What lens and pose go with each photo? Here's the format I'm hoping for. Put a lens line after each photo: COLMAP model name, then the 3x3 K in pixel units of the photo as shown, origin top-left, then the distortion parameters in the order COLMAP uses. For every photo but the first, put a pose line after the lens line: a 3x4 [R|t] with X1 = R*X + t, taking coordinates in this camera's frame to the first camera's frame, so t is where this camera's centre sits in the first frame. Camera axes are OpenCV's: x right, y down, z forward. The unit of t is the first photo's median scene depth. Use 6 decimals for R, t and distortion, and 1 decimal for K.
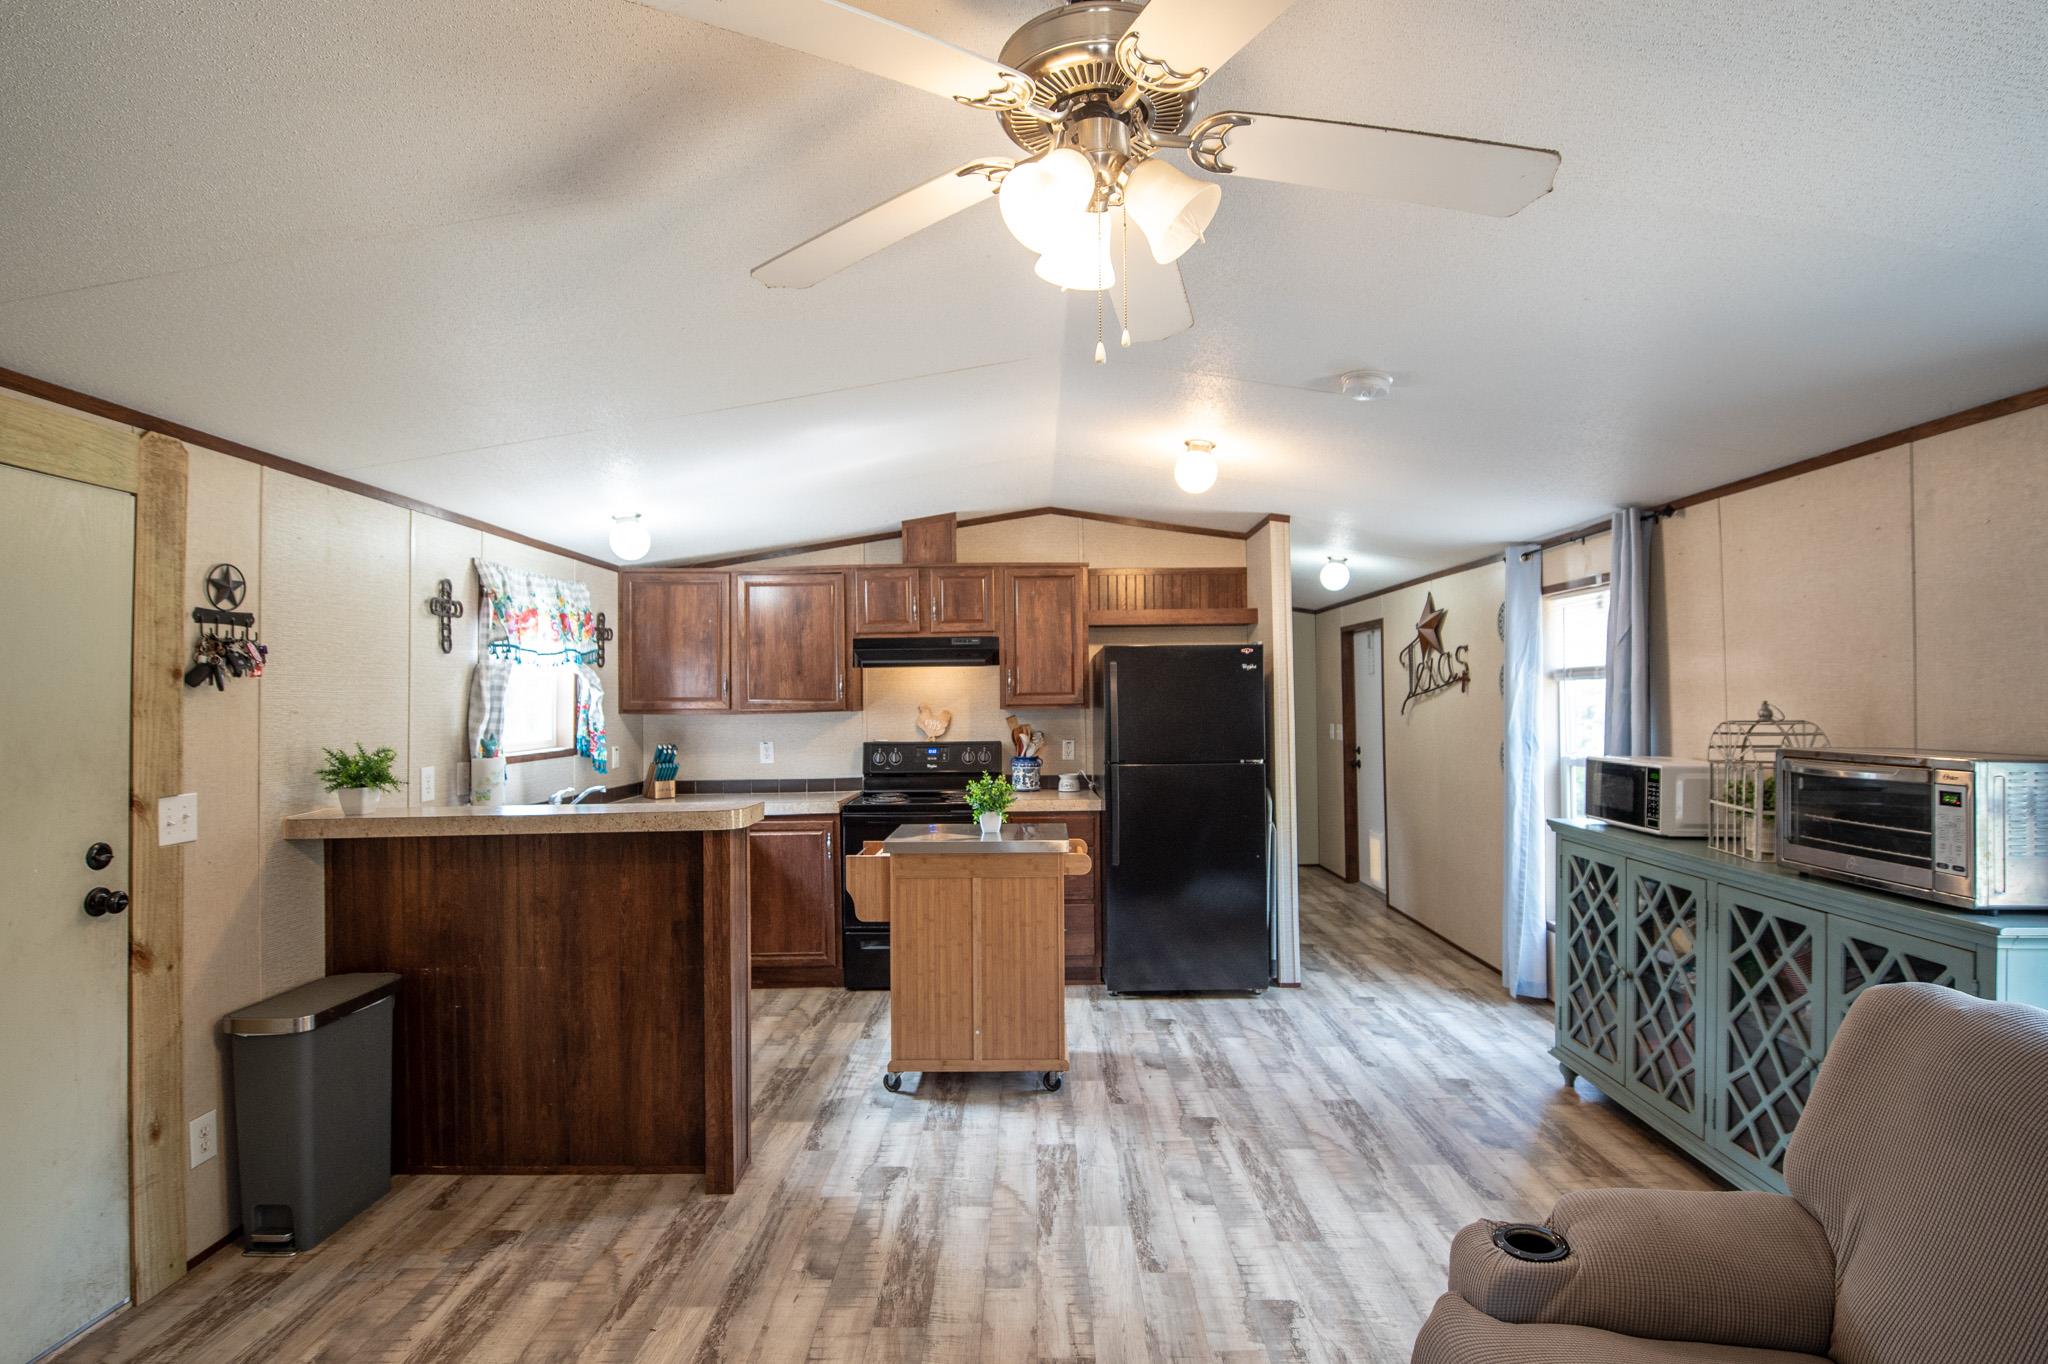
lens RADIAL K [[978.5, 0, 1028.5], [0, 978.5, 683.0], [0, 0, 1]] dist [-0.013113, -0.004031]
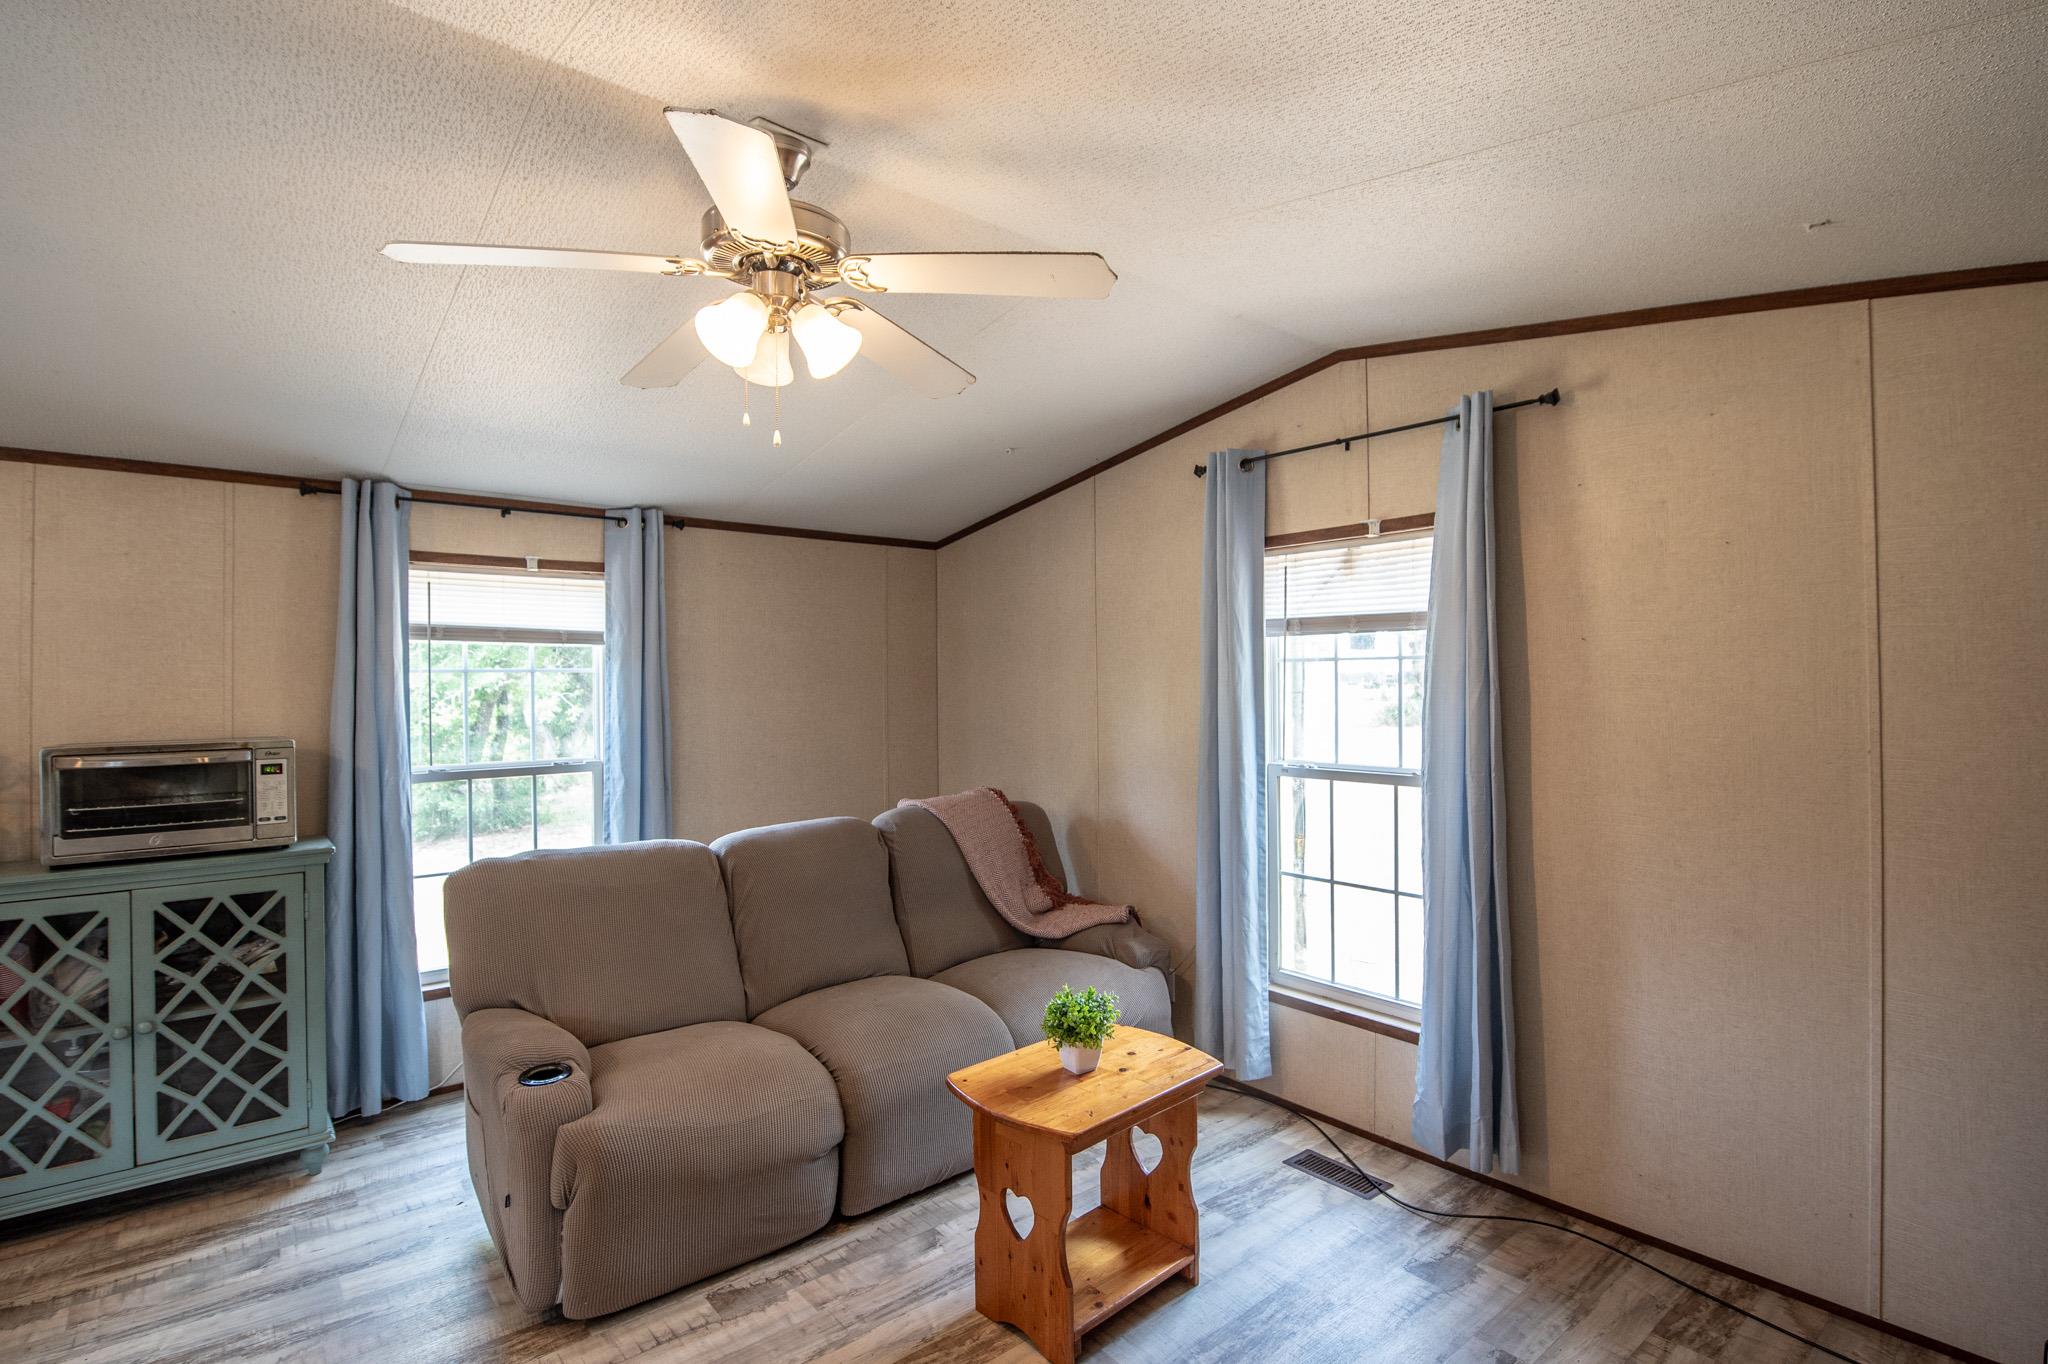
lens RADIAL K [[978.5, 0, 1028.5], [0, 978.5, 683.0], [0, 0, 1]] dist [-0.013113, -0.004031]
pose [[-0.643536, 0.014521, 0.765278, -0.463227], [0.002914, 0.999859, -0.016522, 0.013615], [-0.765410, -0.008403, -0.643488, 0.618976]]
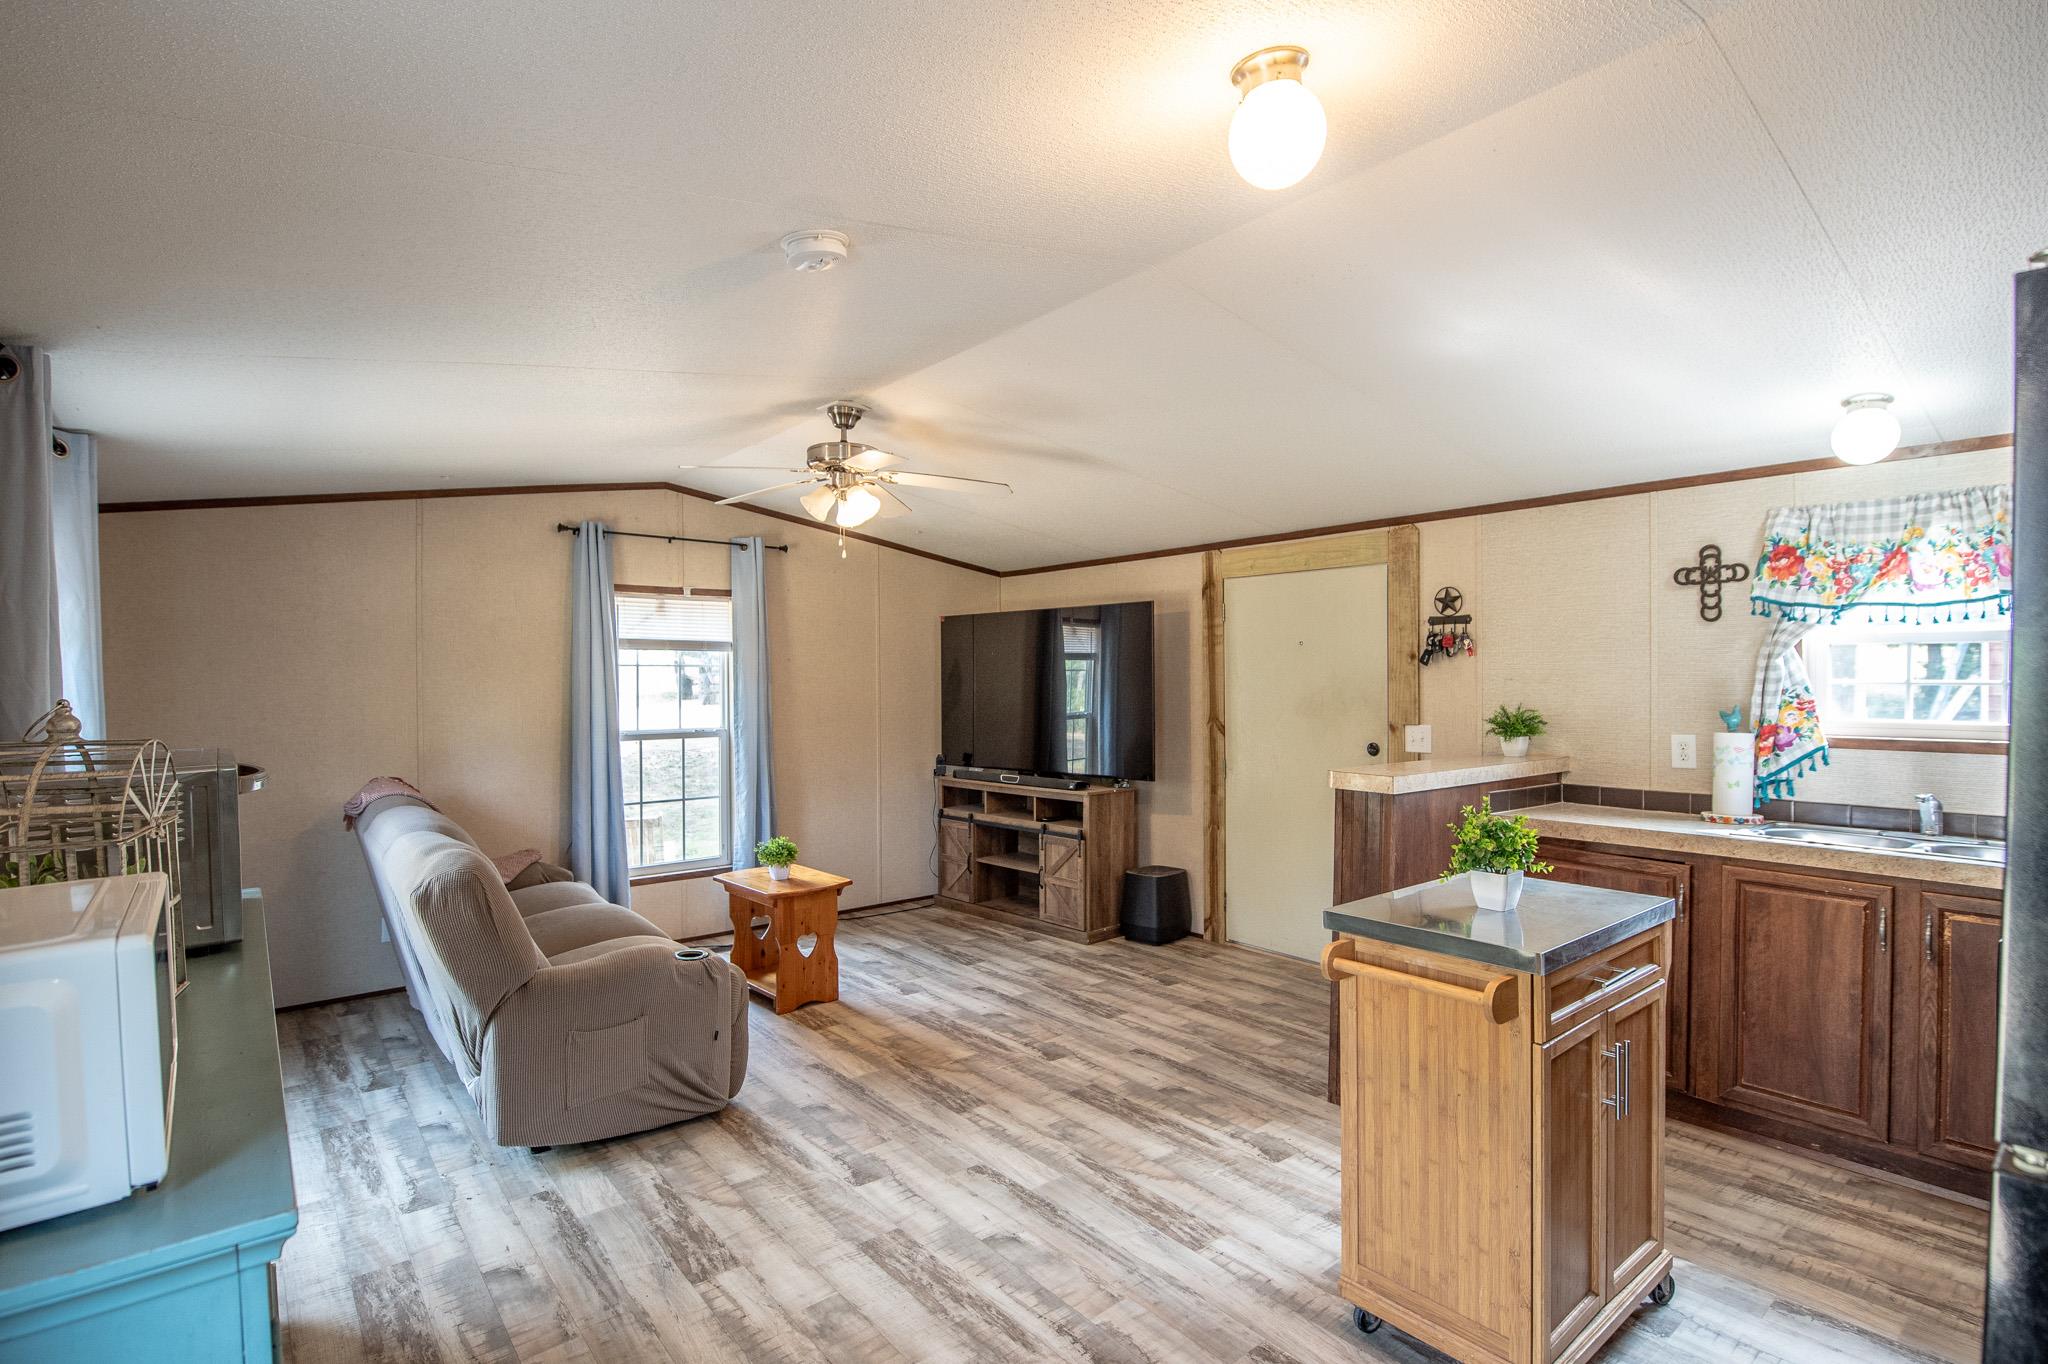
lens RADIAL K [[978.5, 0, 1028.5], [0, 978.5, 683.0], [0, 0, 1]] dist [-0.013113, -0.004031]
pose [[-0.769822, 0.016734, -0.638039, 0.559564], [0.021457, 0.999770, 0.000333, 0.016405], [0.637898, -0.013434, -0.770004, 1.336444]]
